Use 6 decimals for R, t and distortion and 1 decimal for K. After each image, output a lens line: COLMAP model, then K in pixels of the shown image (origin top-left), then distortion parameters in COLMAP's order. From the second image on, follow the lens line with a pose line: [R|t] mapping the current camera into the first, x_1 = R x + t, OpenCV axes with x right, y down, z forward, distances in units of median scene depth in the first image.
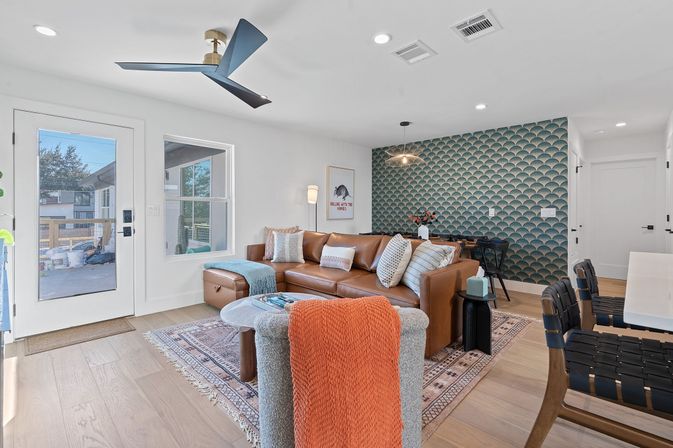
lens RADIAL K [[303.4, 0, 338.4], [0, 303.4, 214.3], [0, 0, 1]] dist [-0.001300, 0.000406]
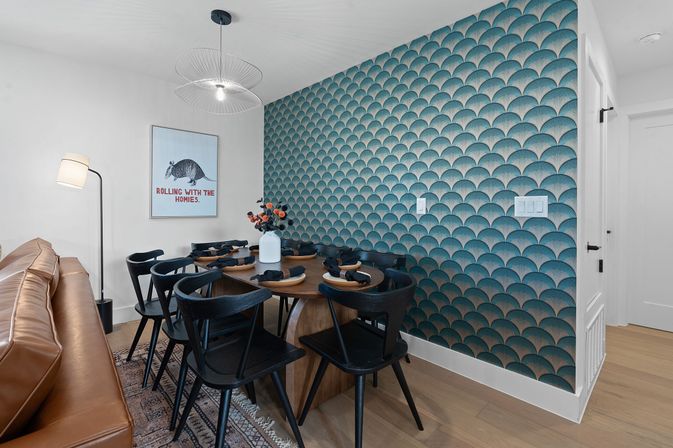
lens RADIAL K [[303.4, 0, 339.8], [0, 303.4, 210.1], [0, 0, 1]] dist [-0.001300, 0.000406]
pose [[0.999028, 0.002761, -0.043993, 0.425574], [-0.002619, 0.999991, 0.003277, -0.000840], [0.044002, -0.003158, 0.999026, 0.540650]]
